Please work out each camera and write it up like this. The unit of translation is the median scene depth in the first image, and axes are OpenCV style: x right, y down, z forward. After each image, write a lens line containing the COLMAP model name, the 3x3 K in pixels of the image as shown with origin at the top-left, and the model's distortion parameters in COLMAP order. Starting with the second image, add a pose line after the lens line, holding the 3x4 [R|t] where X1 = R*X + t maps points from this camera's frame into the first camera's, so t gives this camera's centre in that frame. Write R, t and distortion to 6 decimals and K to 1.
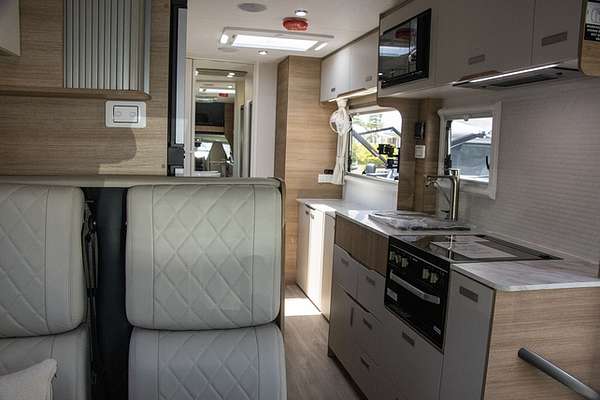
lens RADIAL K [[496.9, 0, 298.4], [0, 496.9, 207.9], [0, 0, 1]] dist [-0.187155, 0.144005]
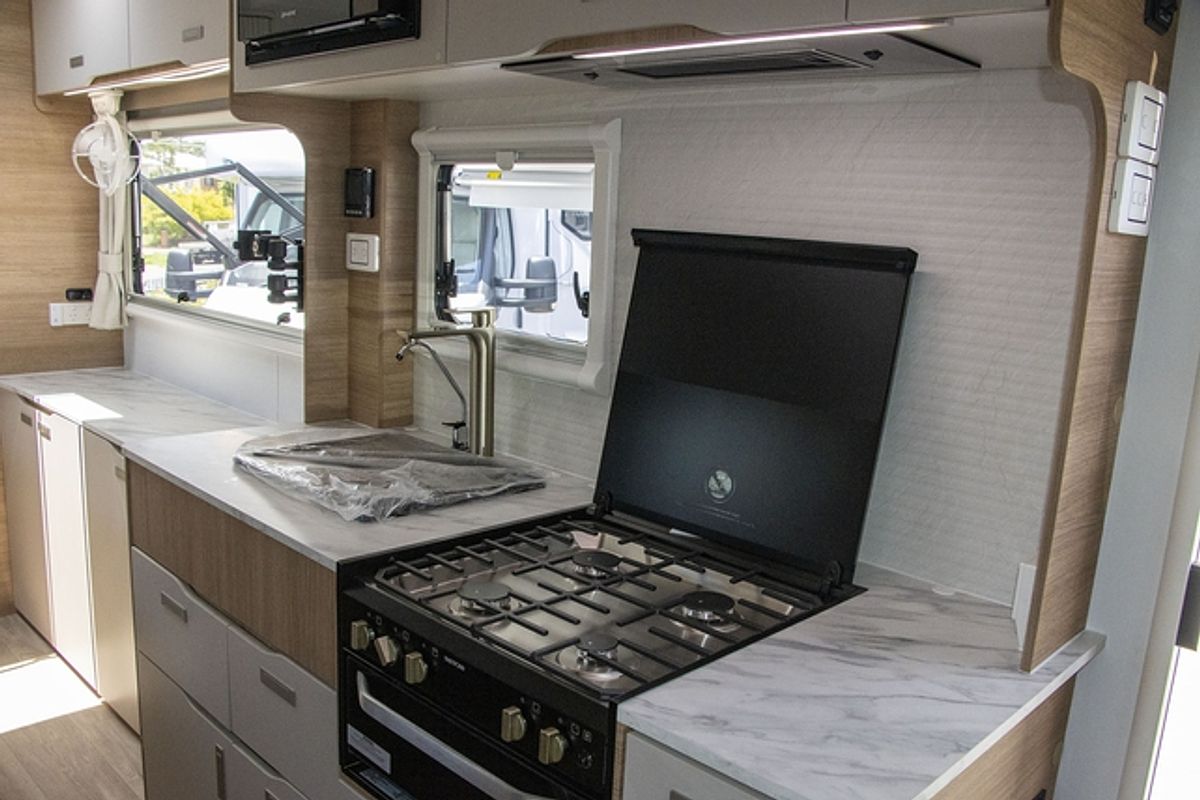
lens RADIAL K [[1025.2, 0, 601.6], [0, 1025.2, 418.7], [0, 0, 1]] dist [-0.205642, 0.189975]
pose [[0.848146, -0.097803, 0.520656, 0.005584], [0.046629, 0.992778, 0.110530, -0.068529], [-0.527706, -0.069467, 0.846582, 0.292274]]
